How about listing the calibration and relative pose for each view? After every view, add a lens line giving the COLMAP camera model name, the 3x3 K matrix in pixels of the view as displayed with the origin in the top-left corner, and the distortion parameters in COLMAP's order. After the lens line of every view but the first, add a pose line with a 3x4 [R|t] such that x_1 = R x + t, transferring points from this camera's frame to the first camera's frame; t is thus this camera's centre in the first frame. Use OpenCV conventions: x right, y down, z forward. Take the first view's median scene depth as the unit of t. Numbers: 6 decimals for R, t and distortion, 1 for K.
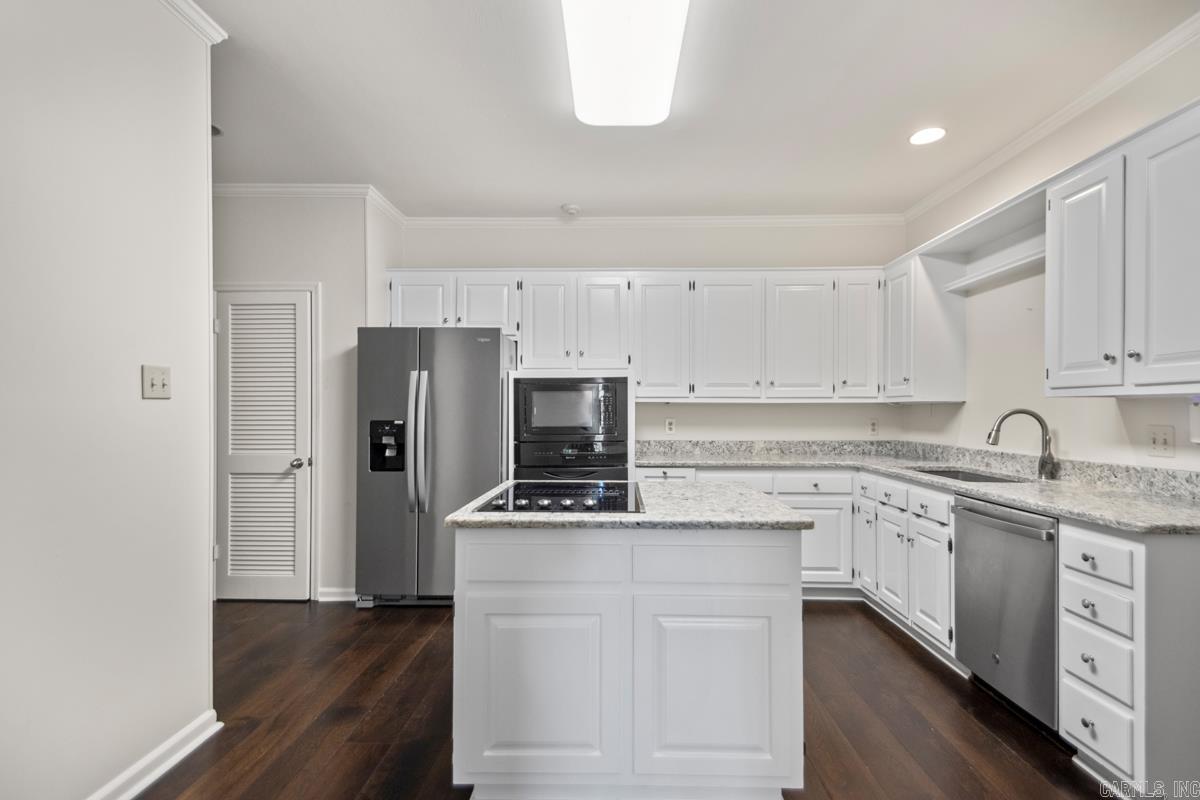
lens RADIAL K [[566.6, 0, 594.0], [0, 566.6, 400.8], [0, 0, 1]] dist [0.025667, -0.016545]
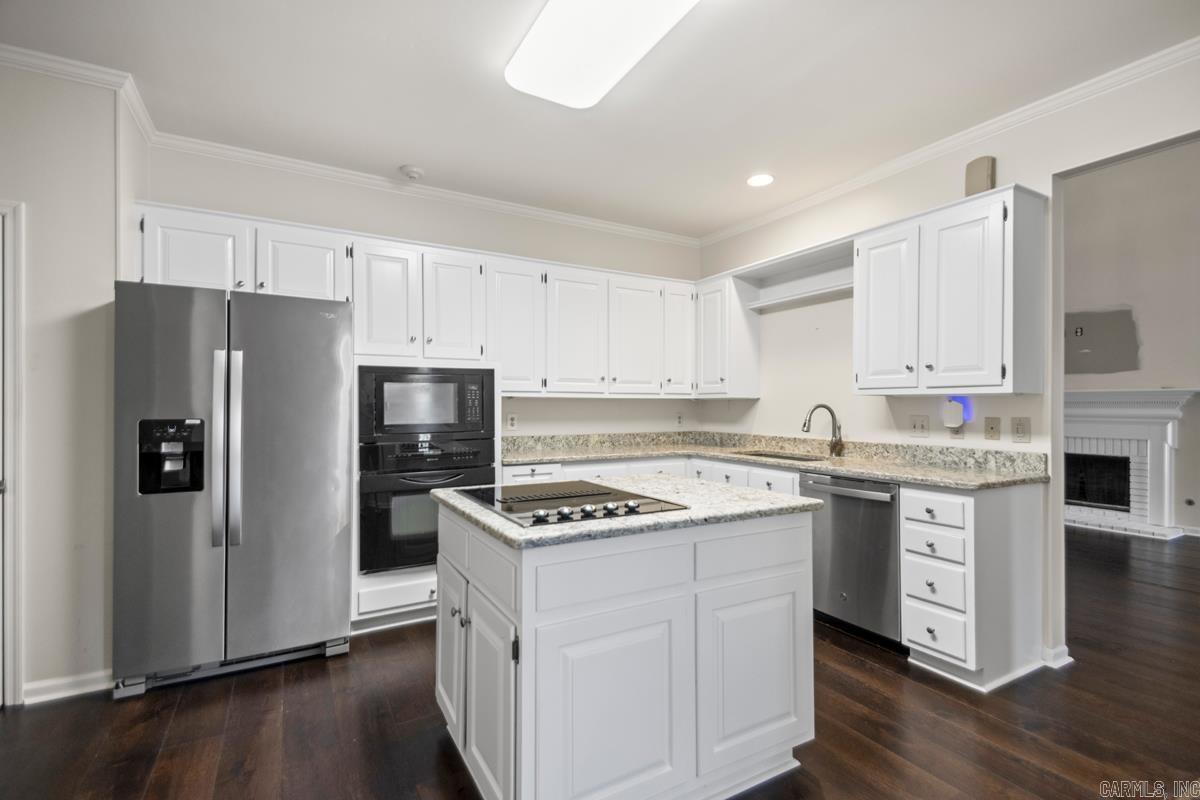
lens RADIAL K [[566.6, 0, 604.5], [0, 566.6, 395.3], [0, 0, 1]] dist [0.025667, -0.016545]
pose [[0.848281, 0.010092, 0.529450, -0.323066], [-0.009167, 0.999948, -0.004373, 0.003845], [-0.529466, -0.001144, 0.848330, 0.141546]]
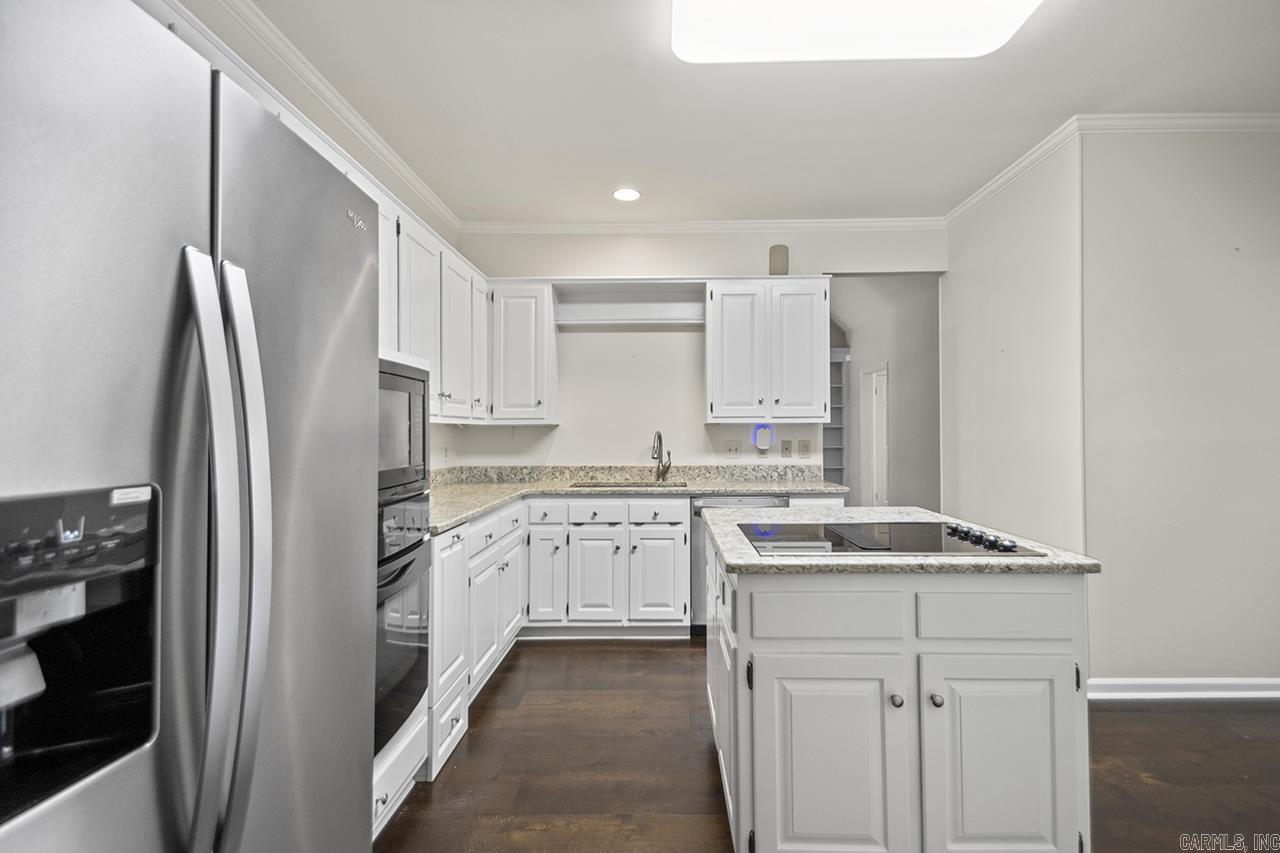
lens RADIAL K [[604.3, 0, 659.9], [0, 604.3, 425.2], [0, 0, 1]] dist [0.025667, -0.016545]
pose [[-0.069376, 0.018074, 0.997427, -0.602366], [-0.010784, 0.999764, -0.018866, 0.024075], [-0.997532, -0.012065, -0.069165, 0.971956]]
